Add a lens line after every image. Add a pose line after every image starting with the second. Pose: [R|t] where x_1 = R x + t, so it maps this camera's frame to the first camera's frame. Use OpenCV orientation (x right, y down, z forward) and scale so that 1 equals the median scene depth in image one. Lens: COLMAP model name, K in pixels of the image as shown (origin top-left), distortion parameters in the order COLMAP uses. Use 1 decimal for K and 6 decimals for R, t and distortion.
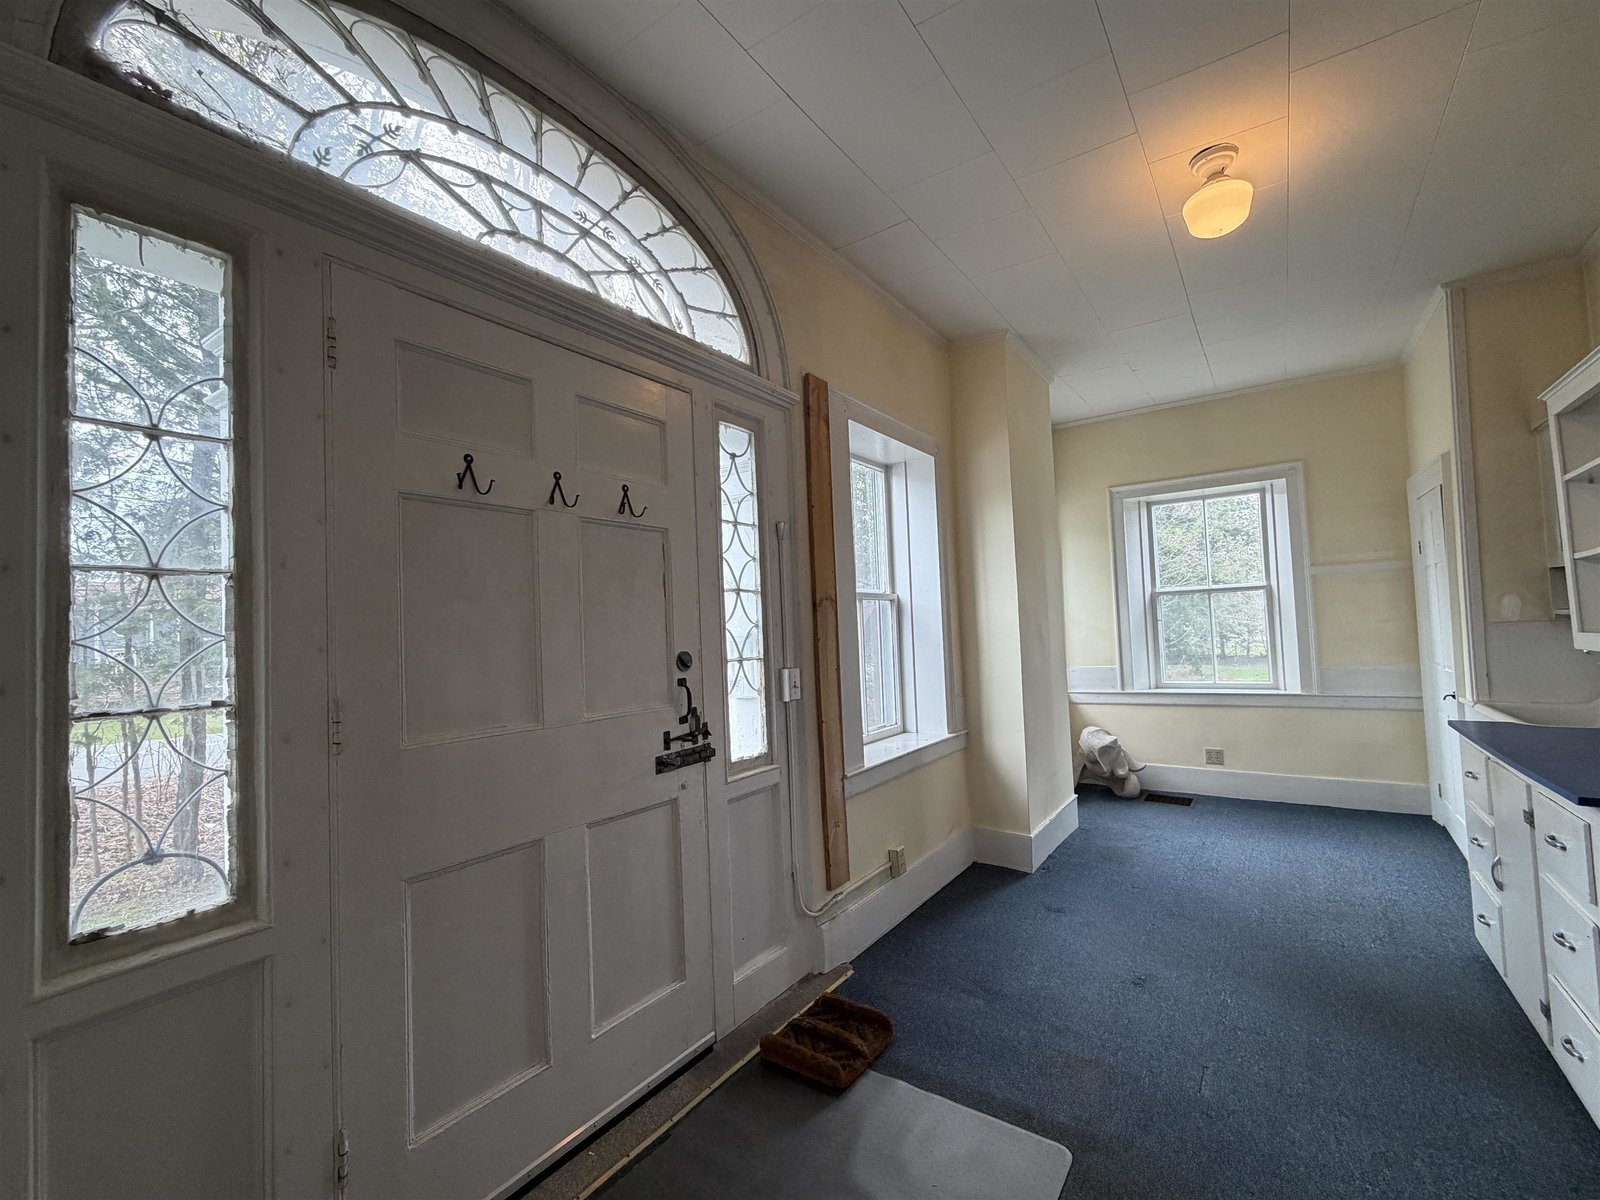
lens RADIAL K [[691.1, 0, 801.4], [0, 691.1, 597.0], [0, 0, 1]] dist [-0.006082, 0.000138]
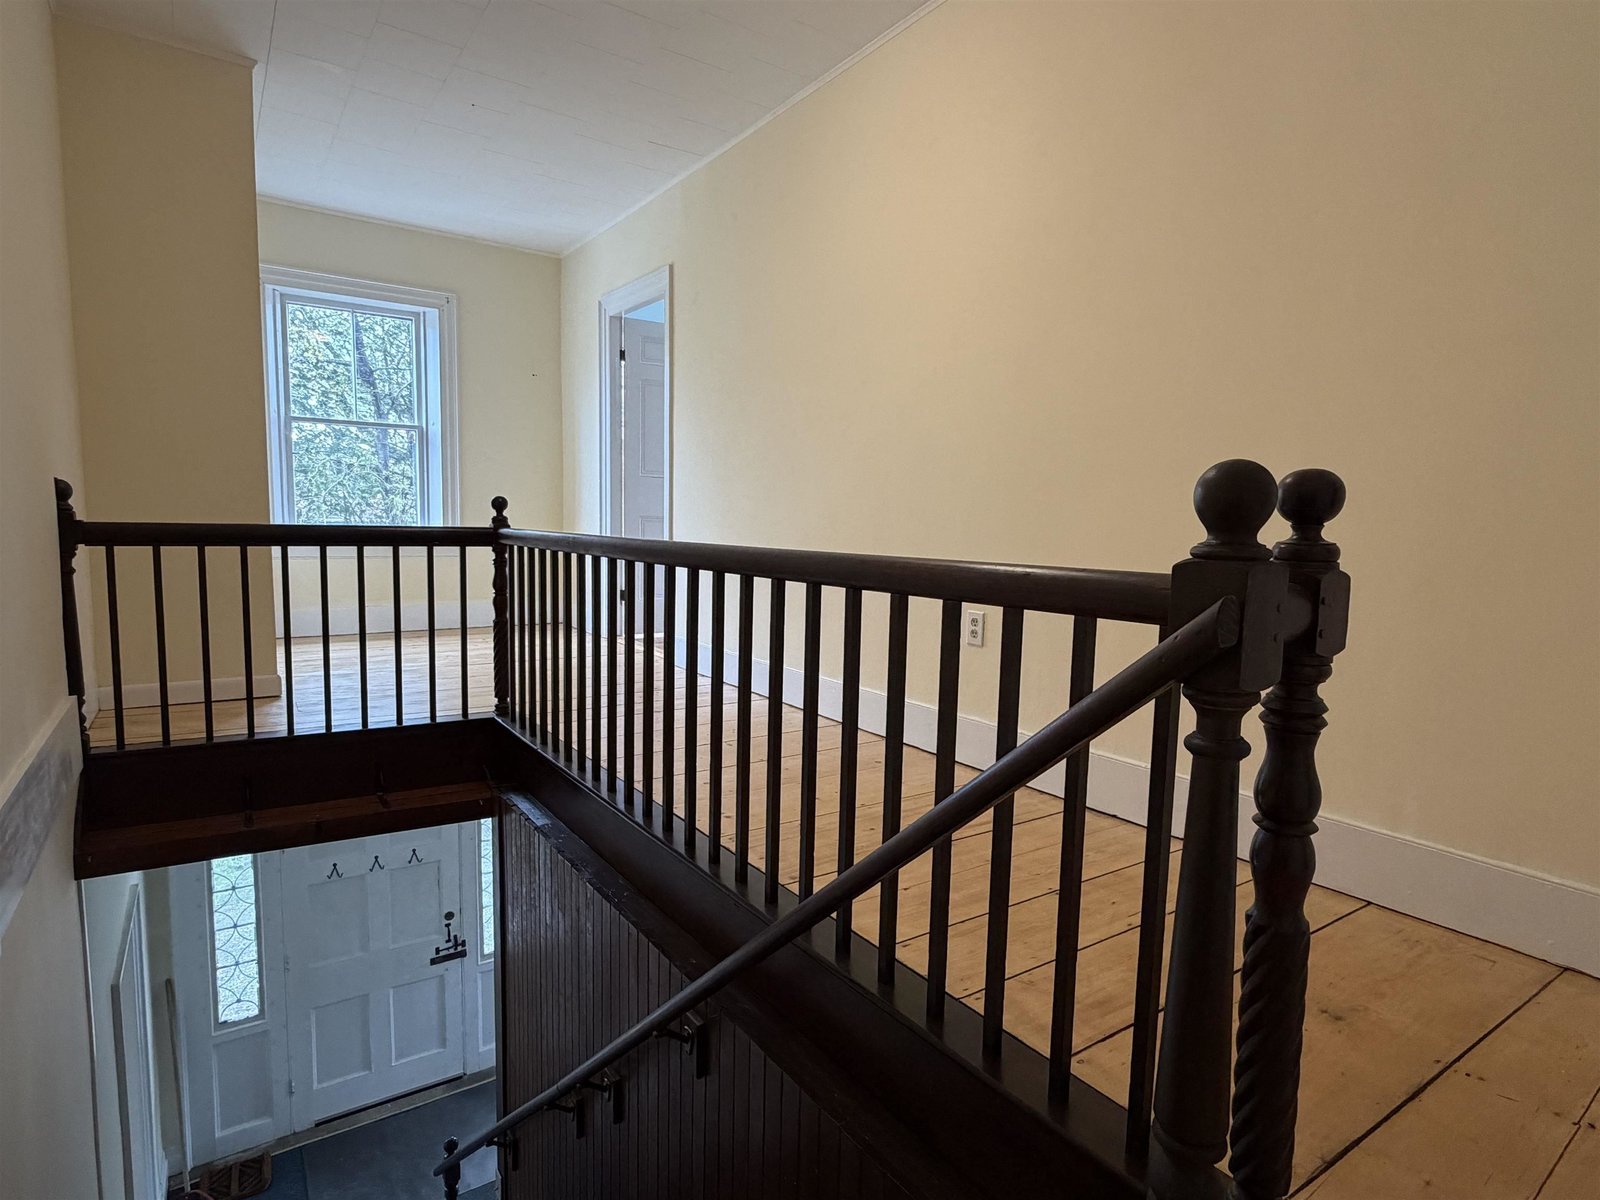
lens RADIAL K [[855.9, 0, 800.3], [0, 855.9, 605.1], [0, 0, 1]] dist [-0.002873, -0.000715]
pose [[0.936388, 0.095620, -0.337690, 1.812976], [-0.044337, 0.986690, 0.156449, -1.447179], [0.348155, -0.131525, 0.928165, -1.079870]]
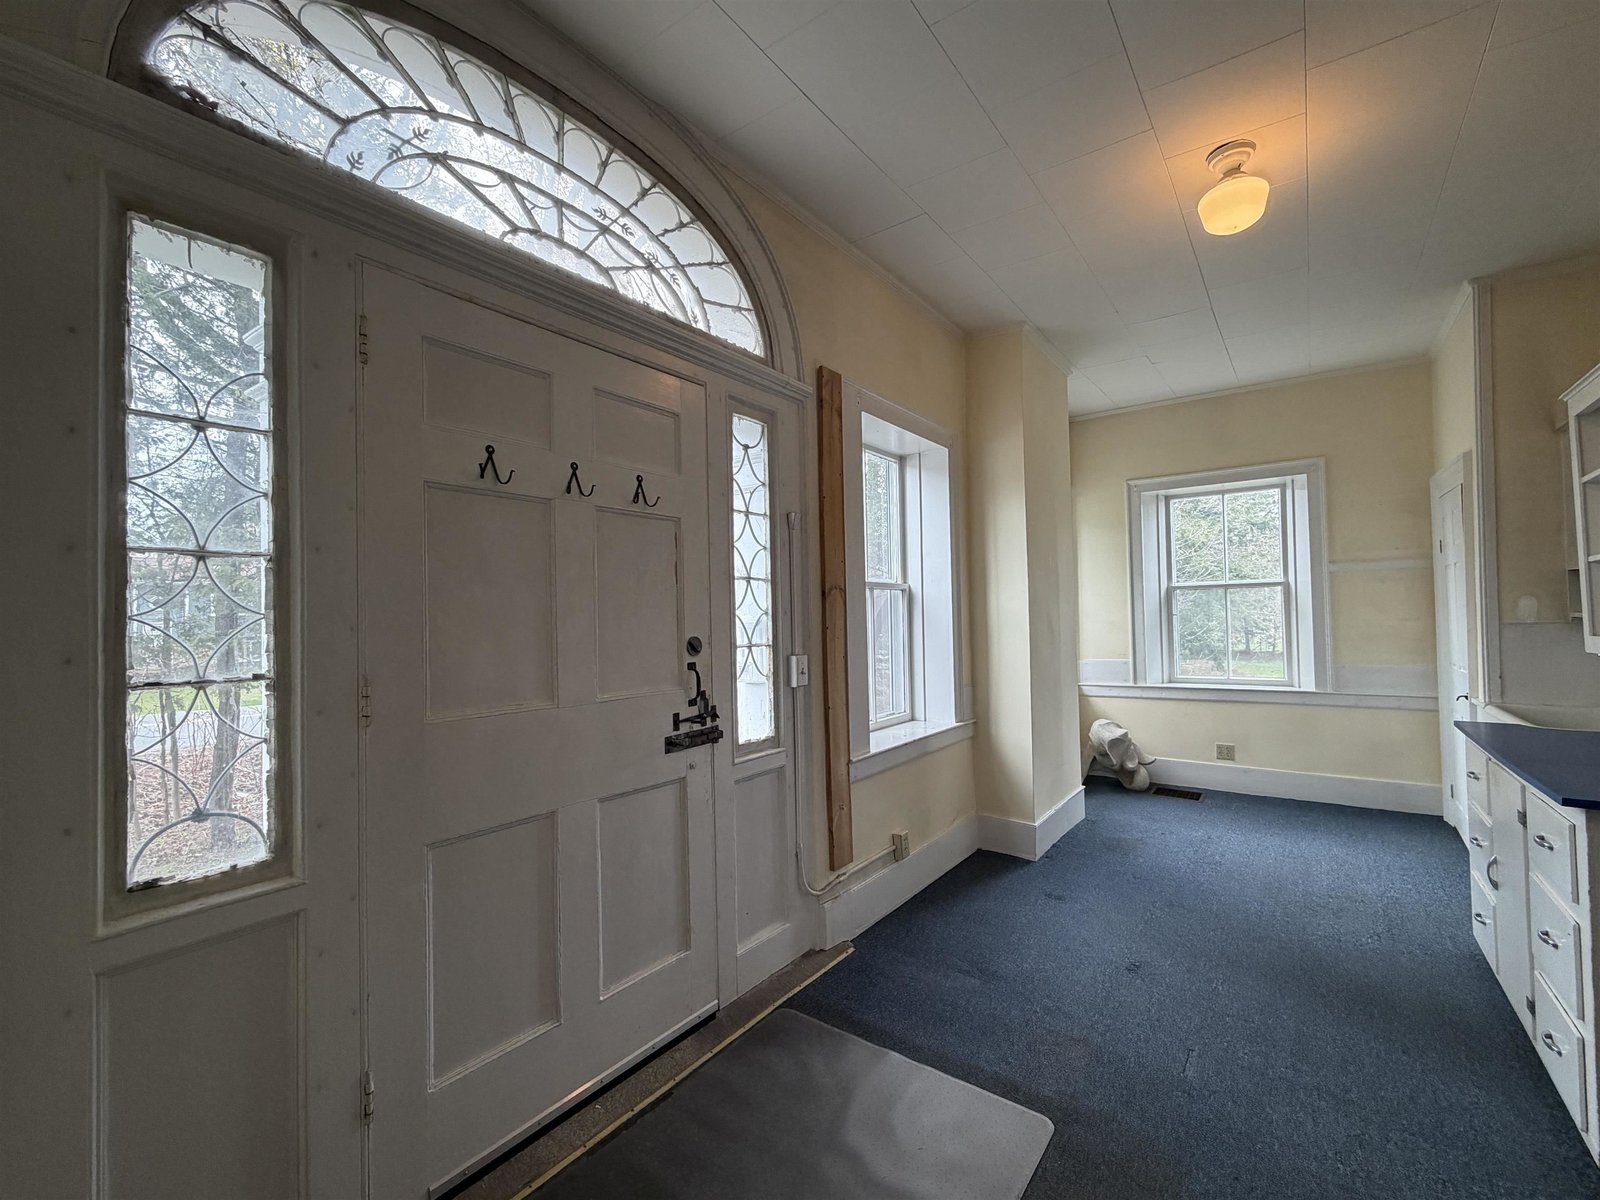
lens RADIAL K [[691.1, 0, 801.9], [0, 691.1, 596.9], [0, 0, 1]] dist [-0.006082, 0.000138]
pose [[0.999478, 0.018933, -0.026178, 0.019003], [-0.018430, 0.999643, 0.019323, -0.004068], [0.026534, -0.018830, 0.999471, -0.033531]]
